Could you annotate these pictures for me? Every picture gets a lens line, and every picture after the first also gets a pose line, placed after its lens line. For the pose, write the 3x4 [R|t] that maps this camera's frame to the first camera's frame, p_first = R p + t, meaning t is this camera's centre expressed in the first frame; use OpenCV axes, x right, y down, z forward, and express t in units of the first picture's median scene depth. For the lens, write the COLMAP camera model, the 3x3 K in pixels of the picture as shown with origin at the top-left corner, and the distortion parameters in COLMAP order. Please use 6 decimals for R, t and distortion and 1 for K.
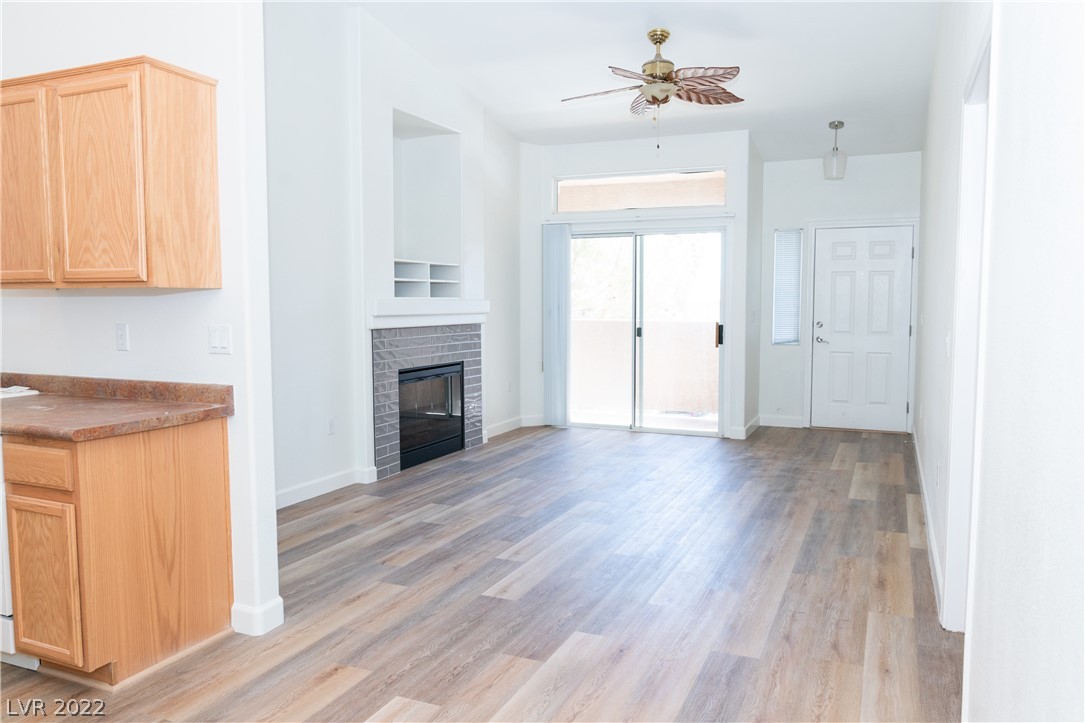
lens RADIAL K [[771.7, 0, 565.6], [0, 771.7, 361.4], [0, 0, 1]] dist [-0.013110, 0.004897]
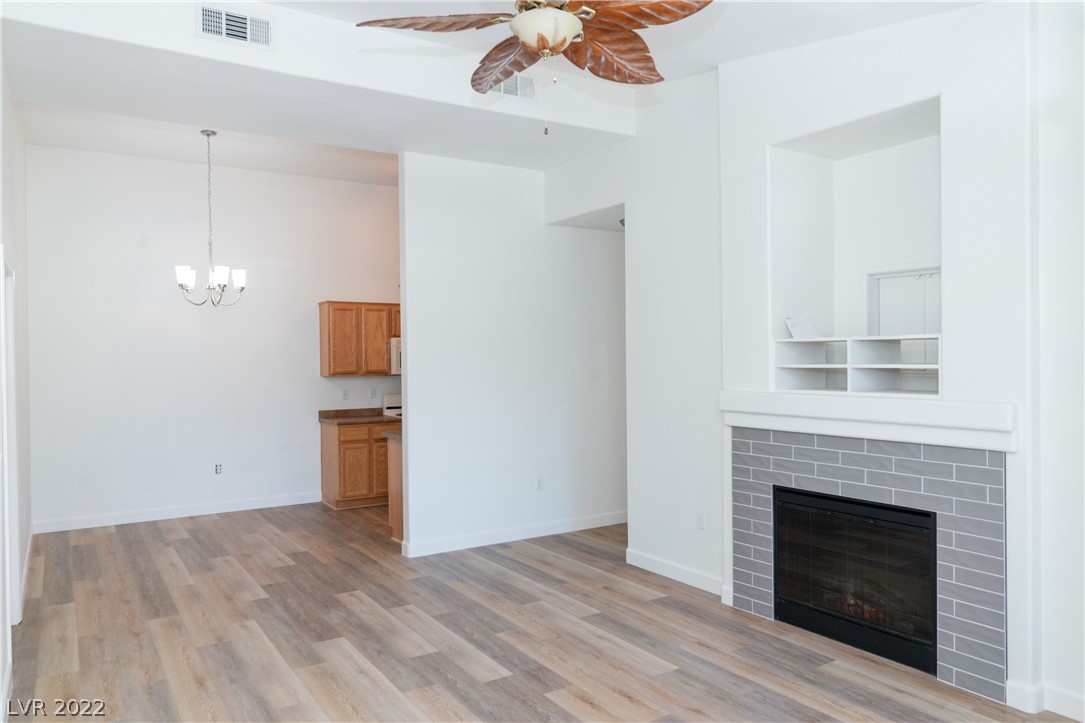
lens RADIAL K [[753.4, 0, 544.6], [0, 753.4, 365.5], [0, 0, 1]] dist [-0.026637, 0.025386]
pose [[-0.559855, 0.015751, -0.828441, 0.599683], [-0.053413, 0.997054, 0.055053, -0.155596], [0.826867, 0.075071, -0.557365, 1.404182]]
